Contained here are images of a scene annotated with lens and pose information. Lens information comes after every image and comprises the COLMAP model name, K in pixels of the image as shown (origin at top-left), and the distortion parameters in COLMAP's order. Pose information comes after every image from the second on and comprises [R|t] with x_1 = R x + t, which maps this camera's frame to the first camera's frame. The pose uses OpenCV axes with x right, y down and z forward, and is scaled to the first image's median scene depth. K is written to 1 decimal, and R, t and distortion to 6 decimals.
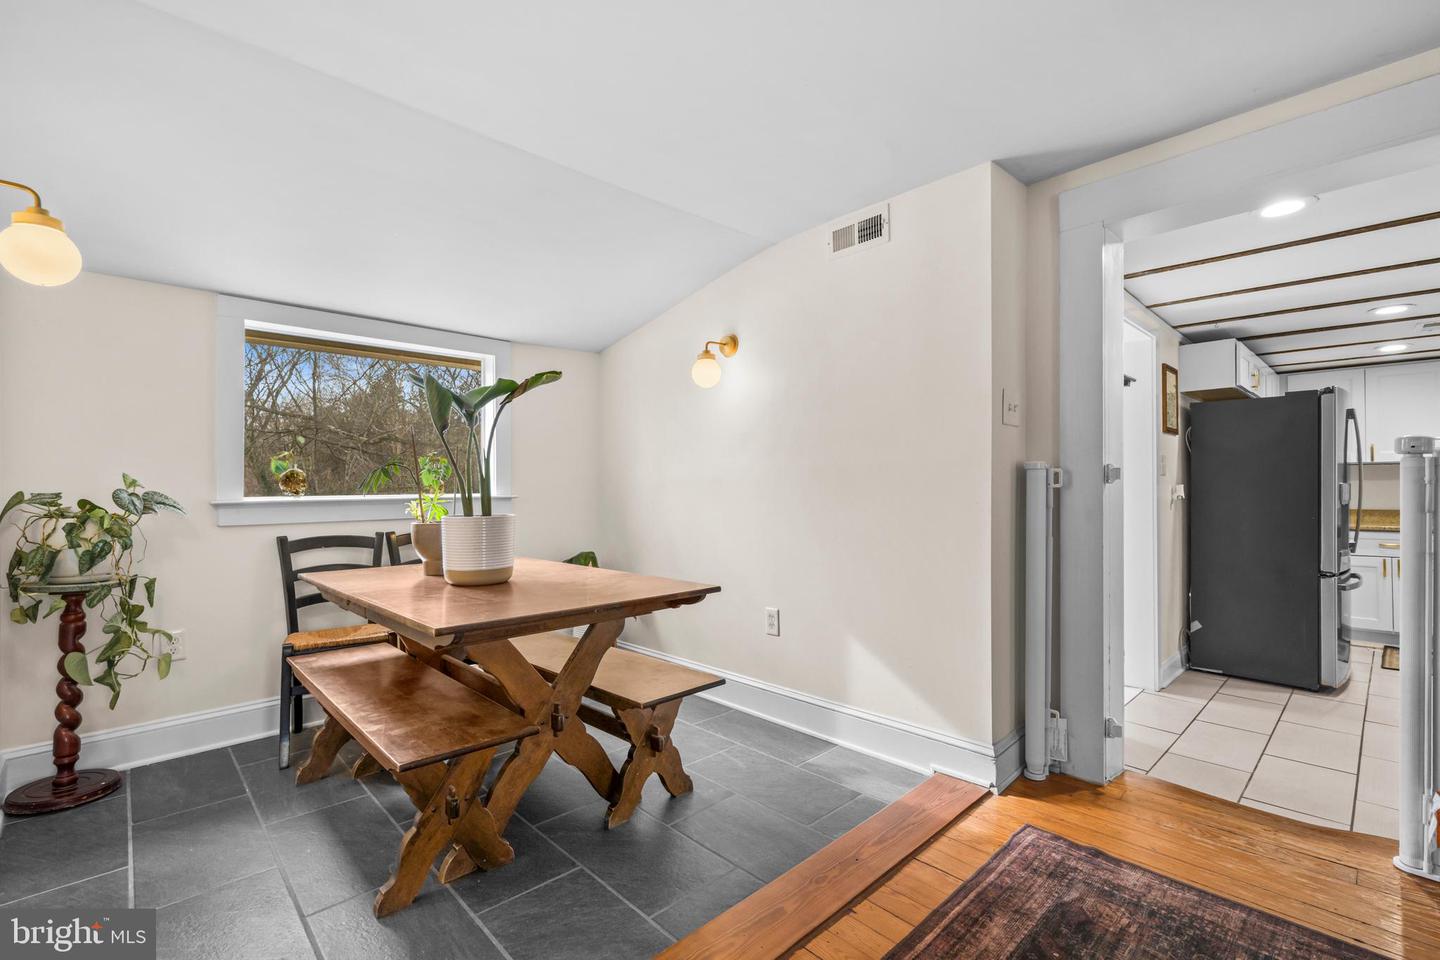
lens RADIAL K [[643.3, 0, 720.0], [0, 643.3, 480.0], [0, 0, 1]] dist [0.000605, 0.000245]
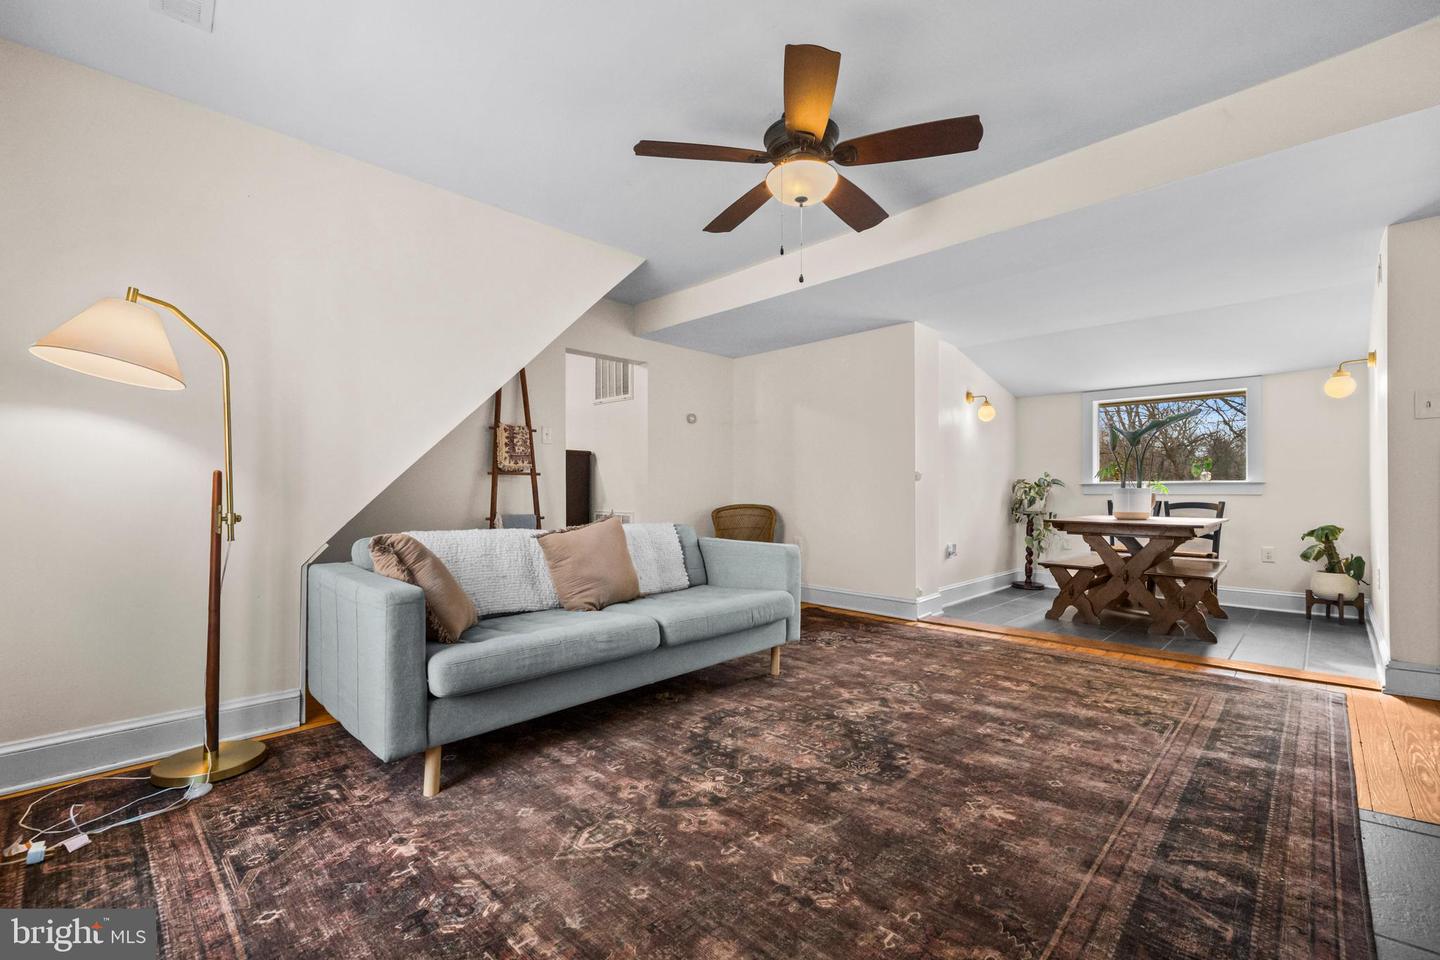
lens RADIAL K [[620.5, 0, 720.0], [0, 620.5, 480.0], [0, 0, 1]] dist [-0.000208, -0.000333]
pose [[0.038436, -0.008058, -0.999229, 1.596659], [0.010855, 0.999912, -0.007646, 0.029878], [0.999202, -0.010553, 0.038520, -0.428869]]
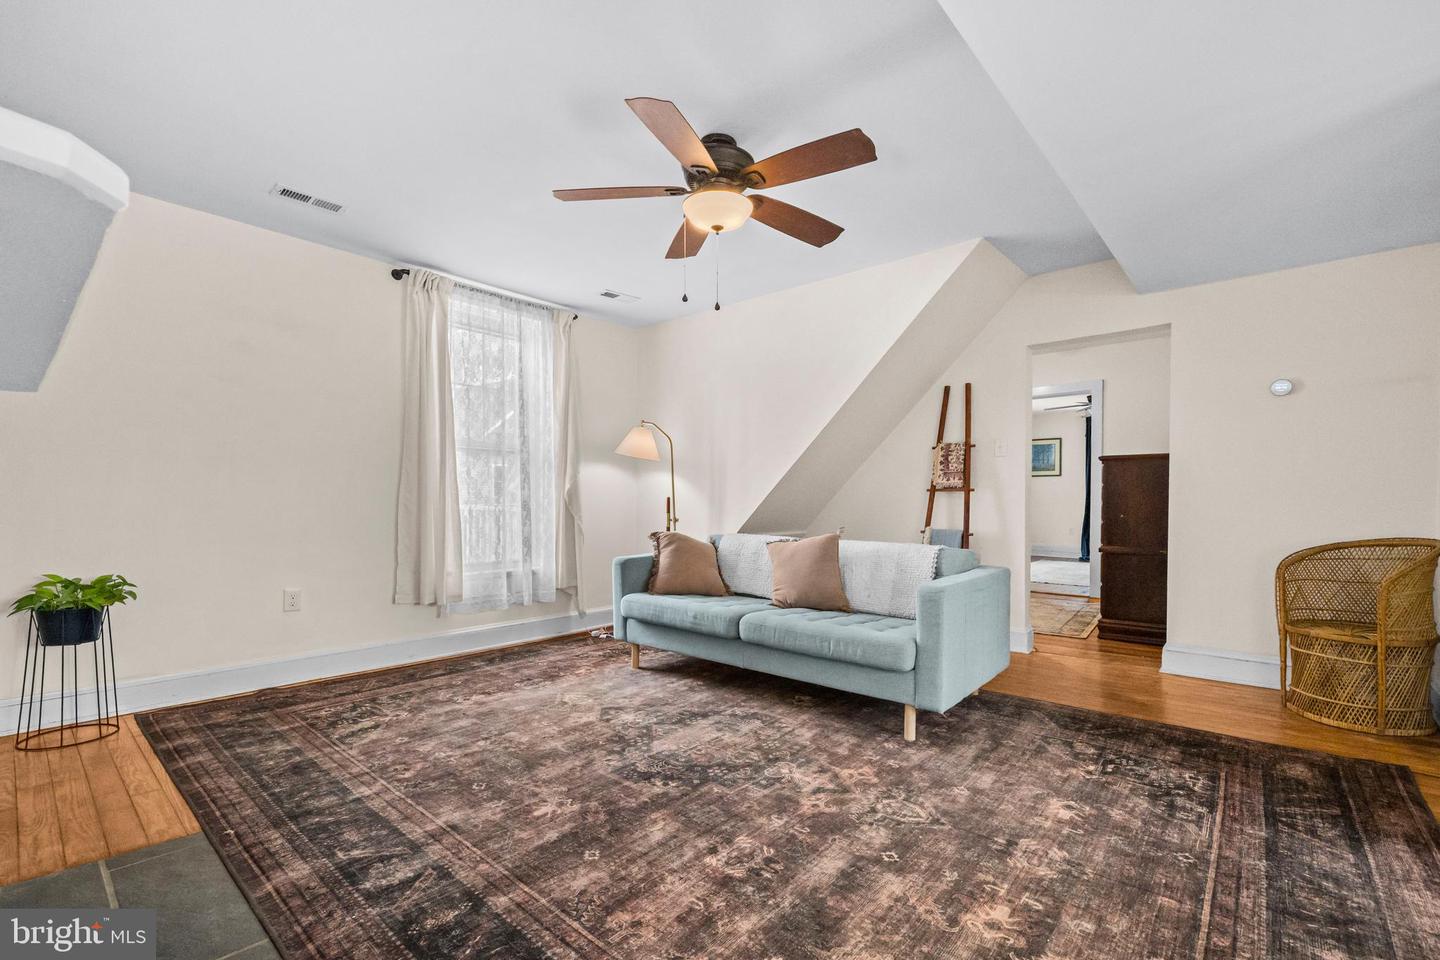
lens RADIAL K [[629.8, 0, 718.3], [0, 629.8, 512.3], [0, 0, 1]] dist [-0.000670, -0.000234]
pose [[-0.996537, 0.012345, -0.082224, 0.645489], [0.011309, 0.999851, 0.013051, 0.025005], [0.082373, 0.012076, -0.996528, 0.848277]]
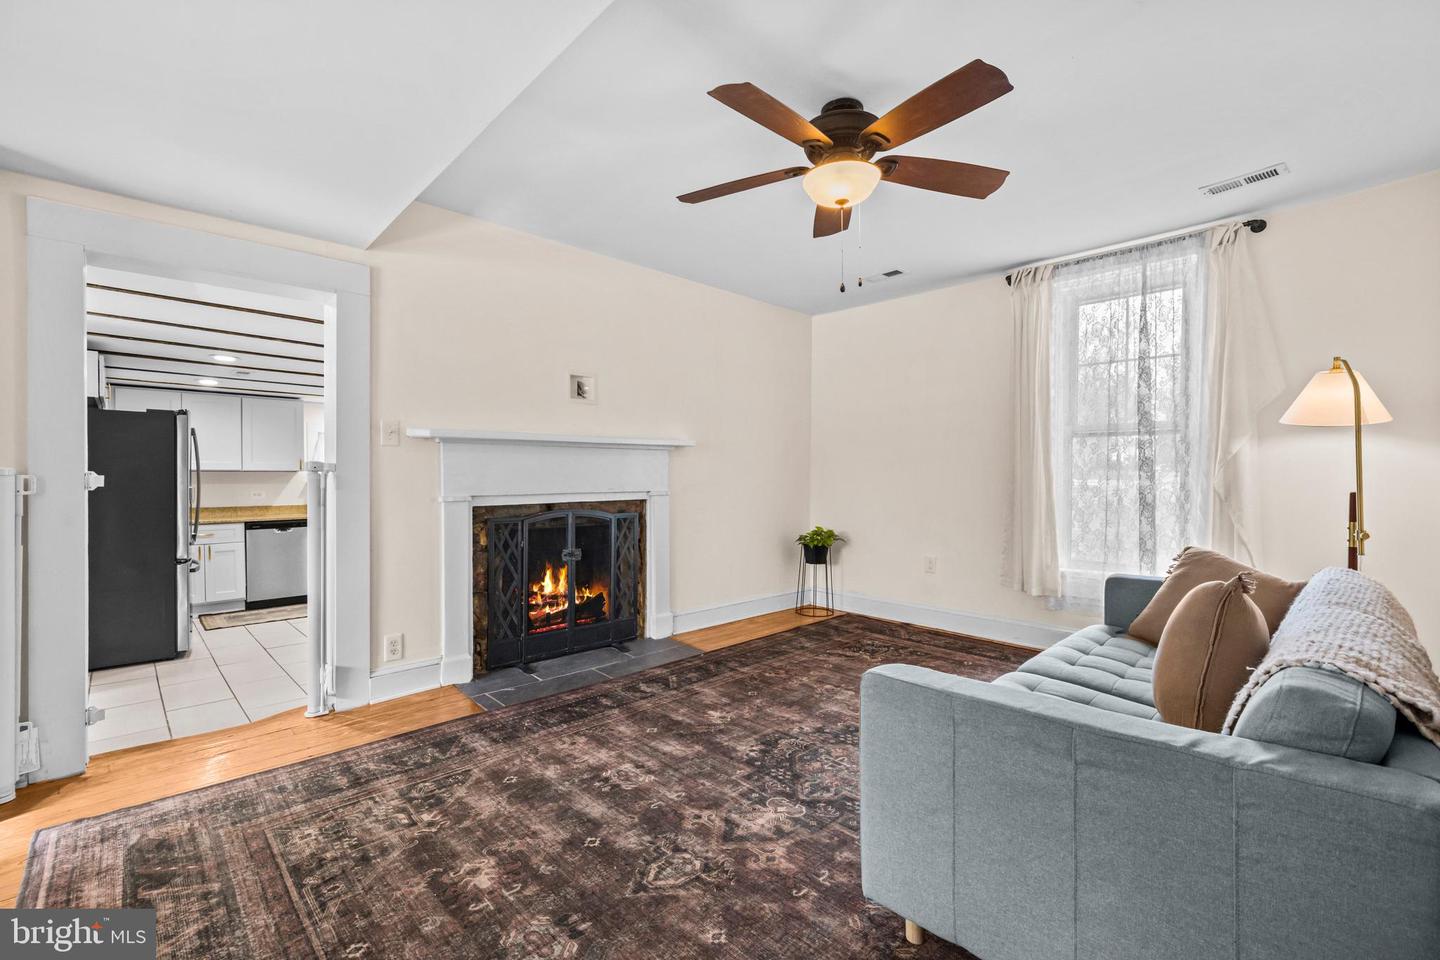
lens RADIAL K [[620.5, 0, 720.0], [0, 620.5, 480.0], [0, 0, 1]] dist [-0.000208, -0.000333]
pose [[-0.001775, 0.007078, 0.999973, -0.427589], [-0.004008, 0.999967, -0.007085, -0.008520], [-0.999990, -0.004020, -0.001747, -0.053815]]
